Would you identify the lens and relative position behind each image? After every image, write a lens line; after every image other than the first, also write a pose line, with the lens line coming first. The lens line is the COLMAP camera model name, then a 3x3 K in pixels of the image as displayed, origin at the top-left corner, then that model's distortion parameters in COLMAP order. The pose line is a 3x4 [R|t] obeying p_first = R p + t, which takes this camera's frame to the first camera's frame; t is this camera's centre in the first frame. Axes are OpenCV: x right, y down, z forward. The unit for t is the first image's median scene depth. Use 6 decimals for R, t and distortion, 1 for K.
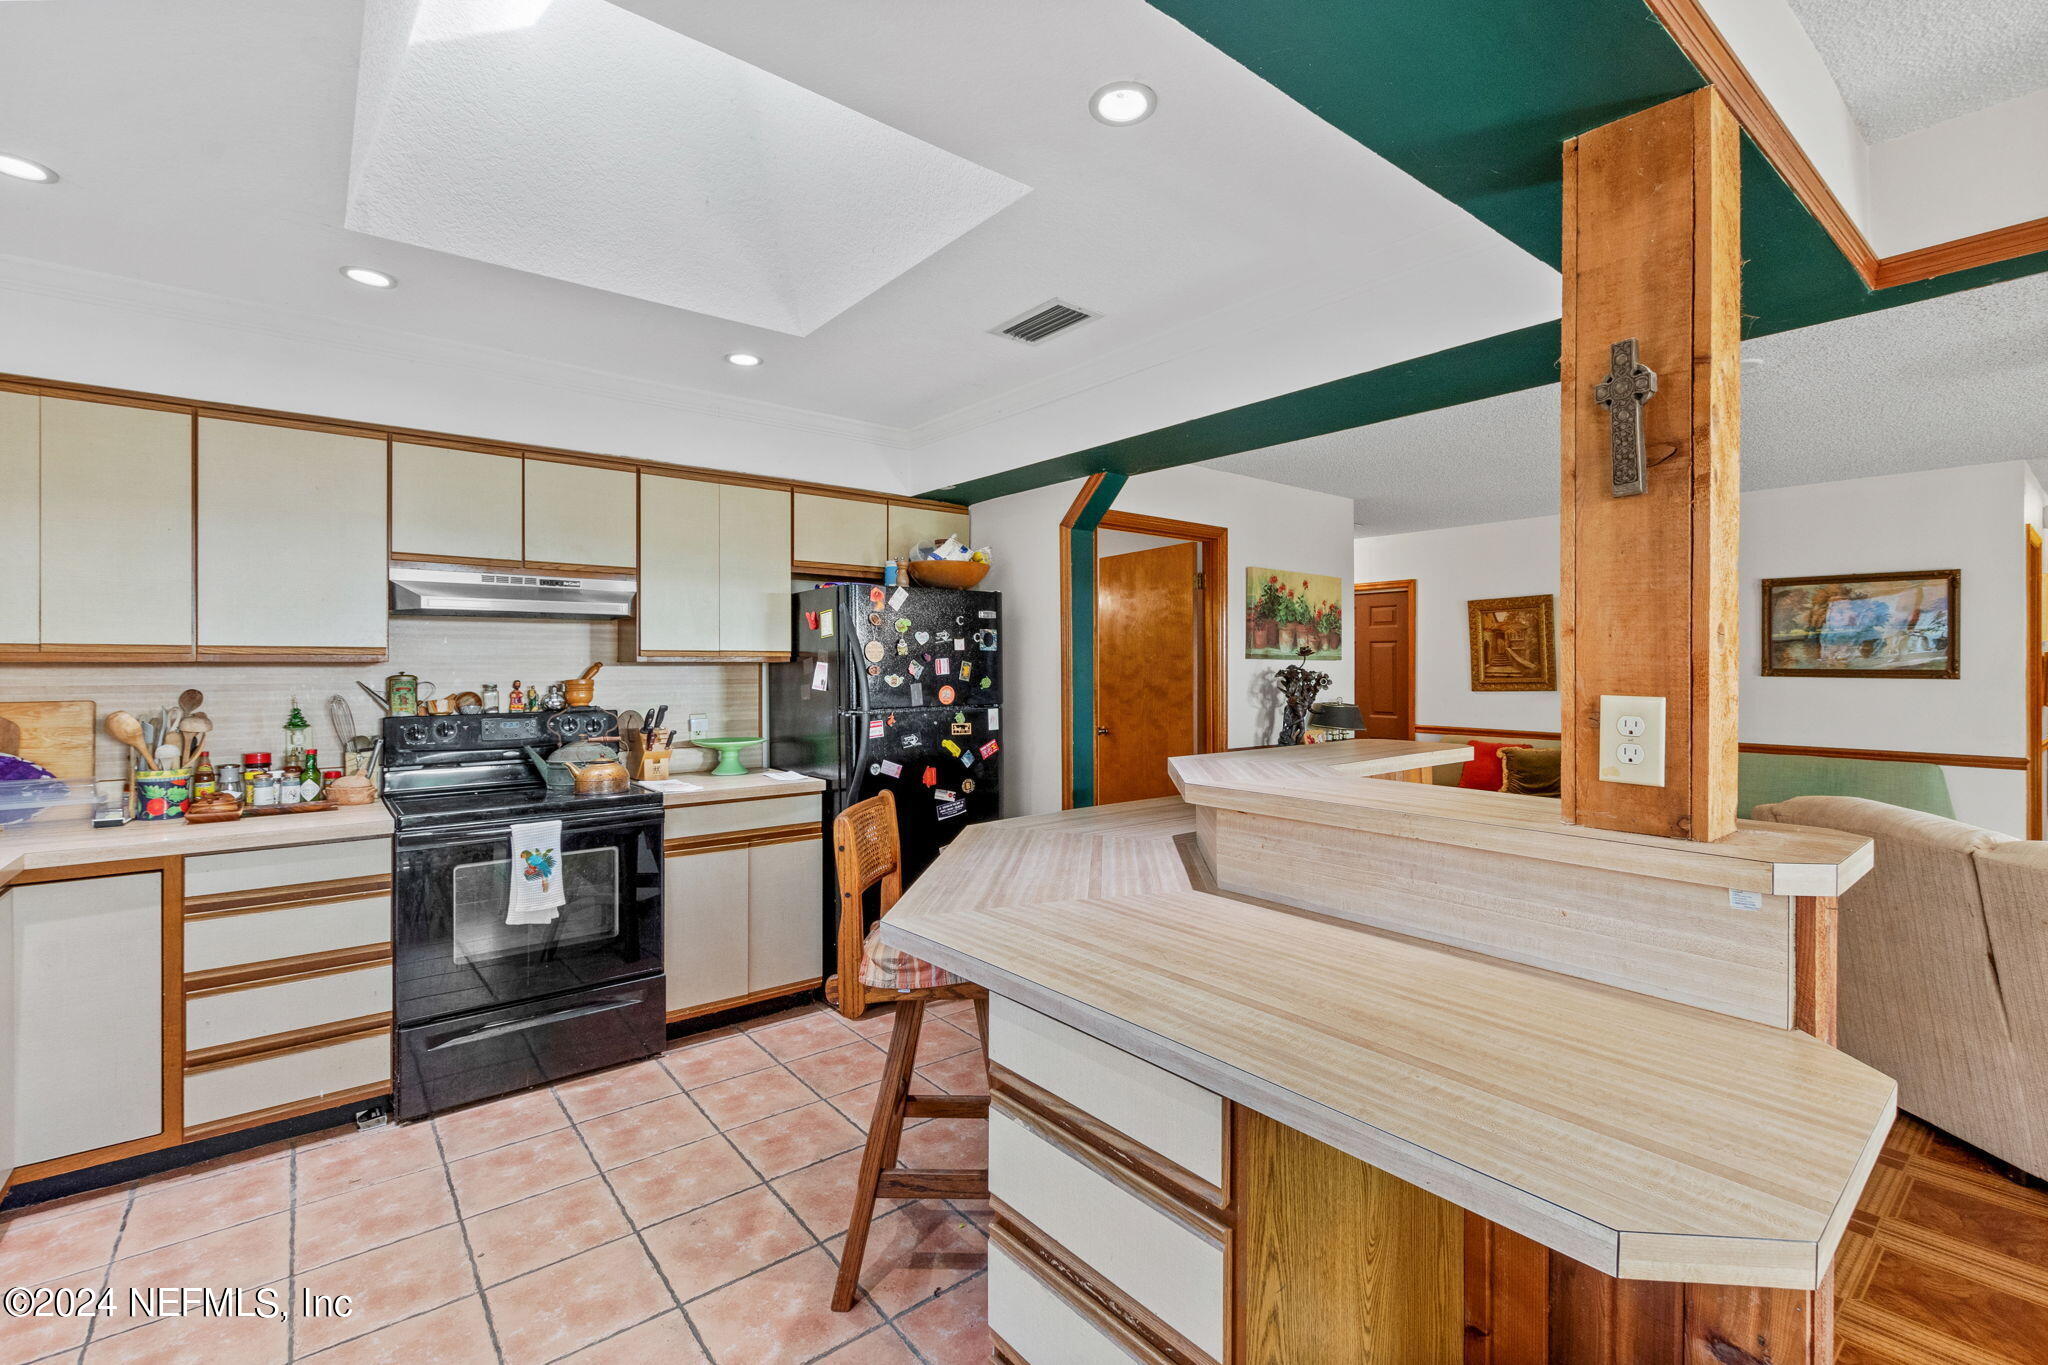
lens RADIAL K [[894.0, 0, 1031.4], [0, 894.0, 672.4], [0, 0, 1]] dist [0.001632, -0.000809]
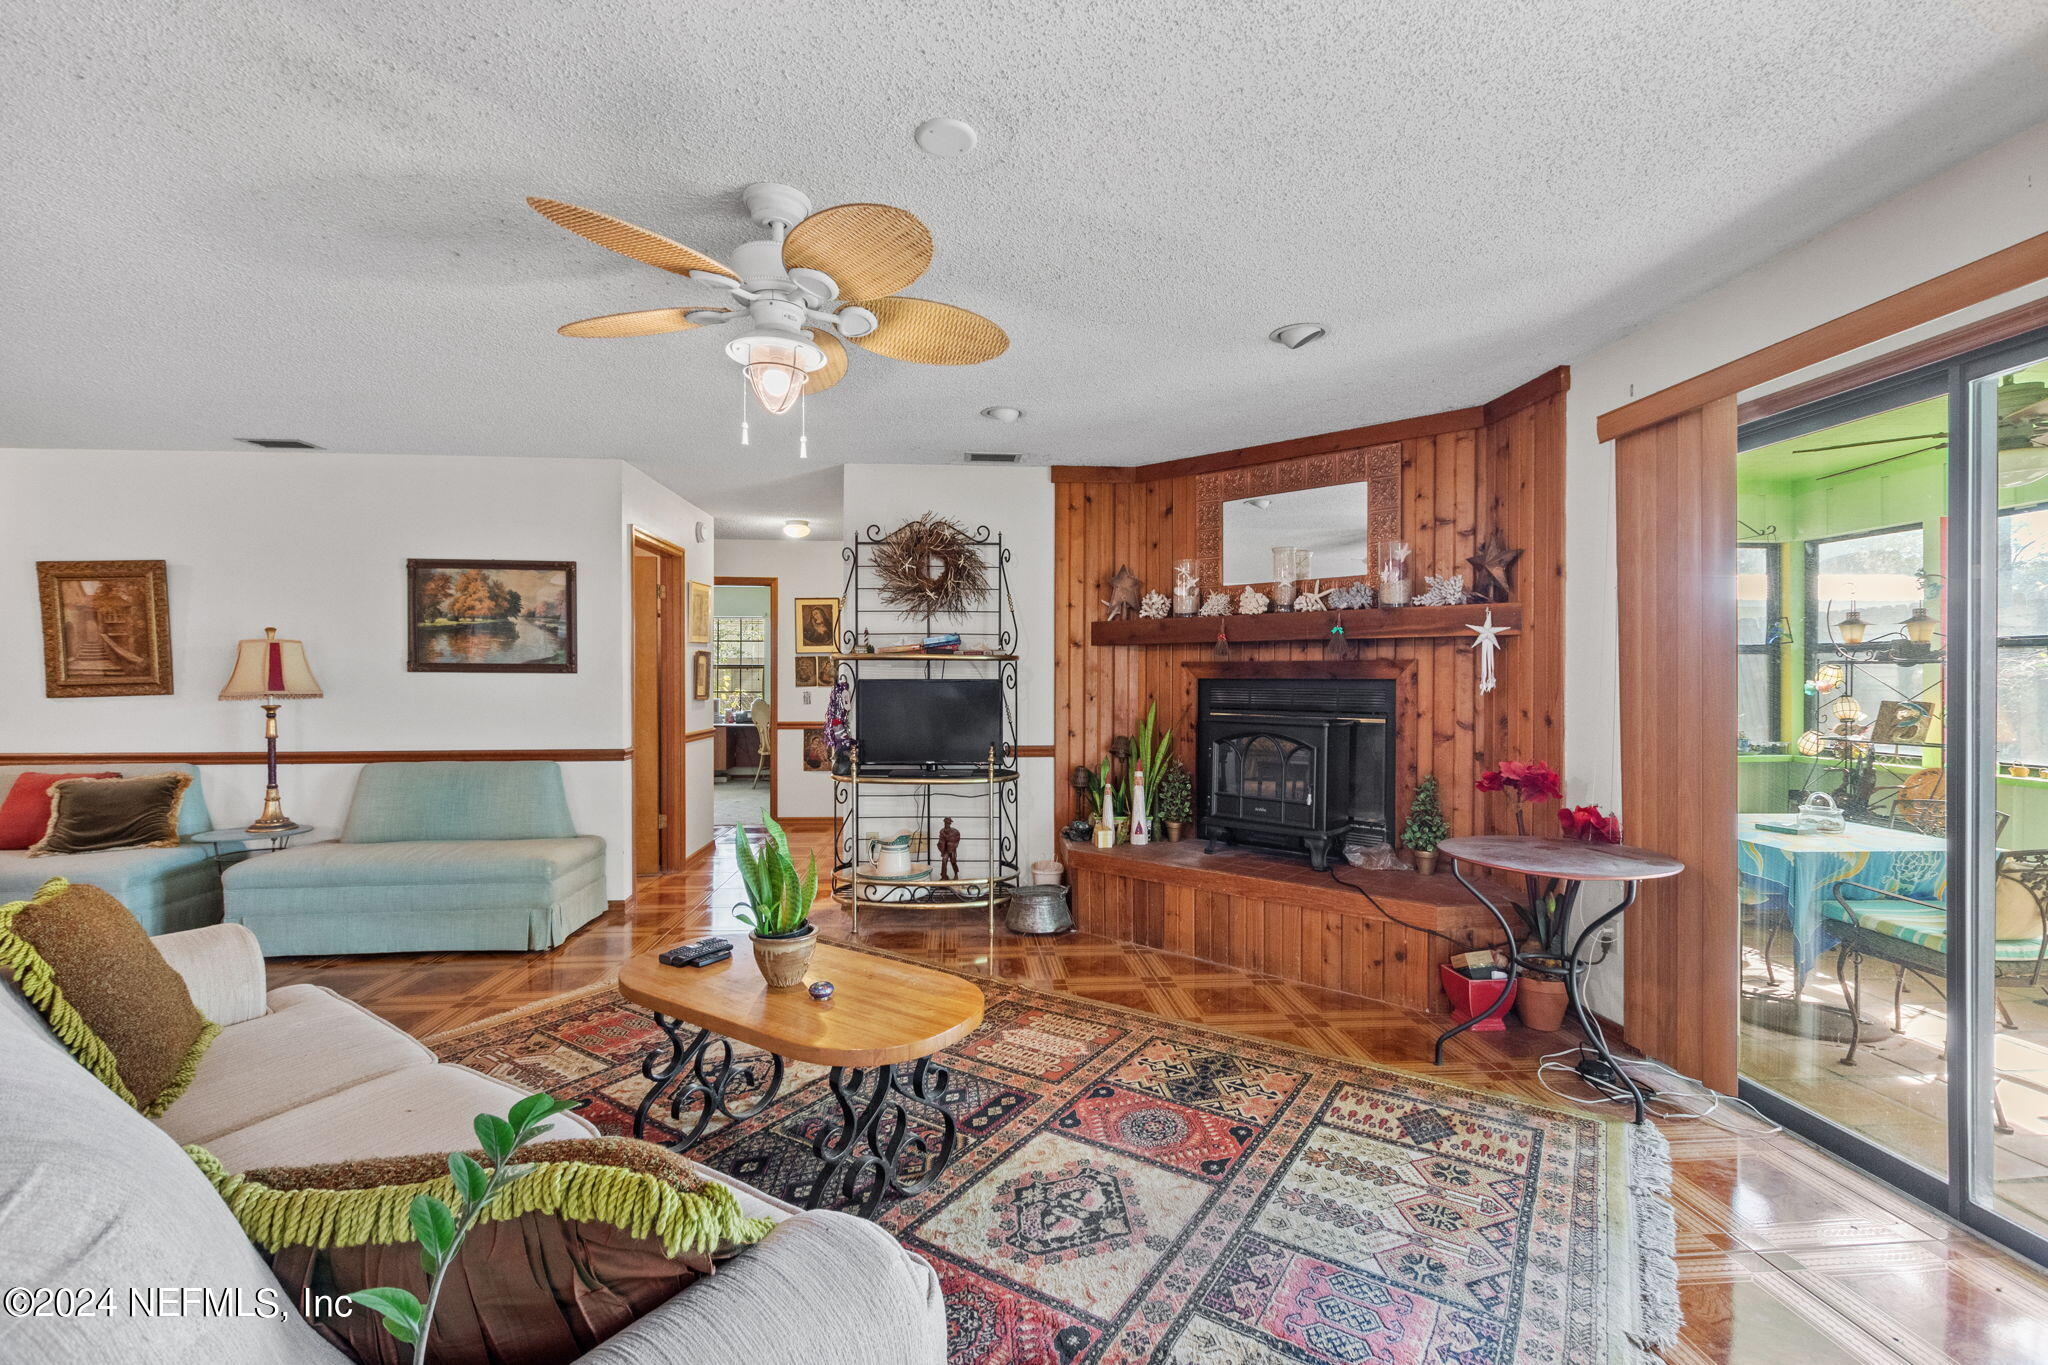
lens RADIAL K [[894.0, 0, 1019.0], [0, 894.0, 680.0], [0, 0, 1]] dist [0.001632, -0.000809]
pose [[0.567836, -0.008599, 0.823097, 0.443467], [0.007779, 0.999957, 0.005080, 0.012386], [-0.823105, 0.003518, 0.567878, 0.032180]]
